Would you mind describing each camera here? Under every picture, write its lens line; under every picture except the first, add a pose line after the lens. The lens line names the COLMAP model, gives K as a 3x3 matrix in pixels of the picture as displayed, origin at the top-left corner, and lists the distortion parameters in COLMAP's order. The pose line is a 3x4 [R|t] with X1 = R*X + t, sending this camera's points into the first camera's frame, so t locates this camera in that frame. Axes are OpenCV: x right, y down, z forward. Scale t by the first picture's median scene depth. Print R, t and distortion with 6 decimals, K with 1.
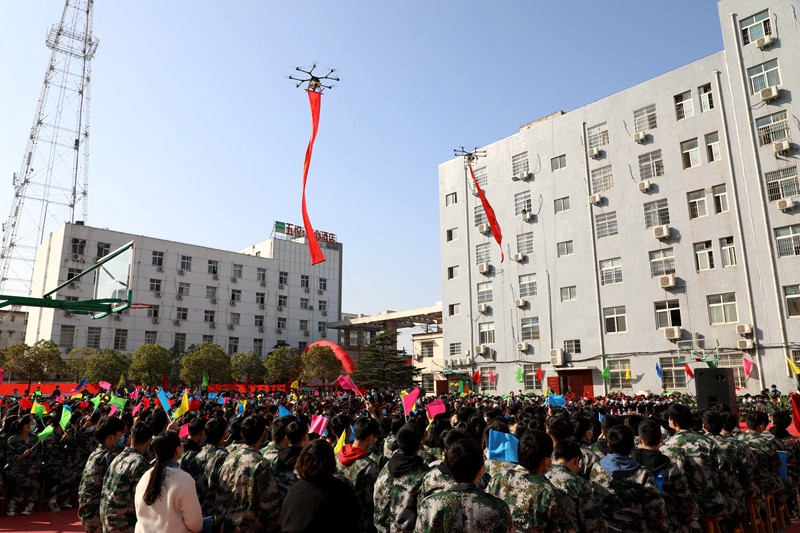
lens RADIAL K [[550.5, 0, 394.7], [0, 550.5, 270.1], [0, 0, 1]] dist [-0.049277, 0.016459]
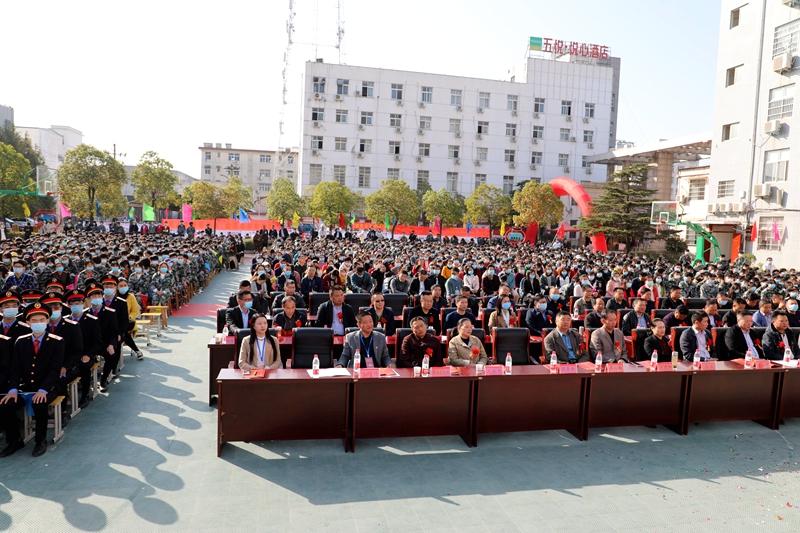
lens RADIAL K [[550.5, 0, 398.4], [0, 550.5, 269.3], [0, 0, 1]] dist [-0.049277, 0.016459]
pose [[0.858290, 0.082052, -0.506562, 0.075867], [0.066774, 0.960884, 0.268781, 0.019496], [0.508802, -0.264517, 0.819239, 0.132857]]
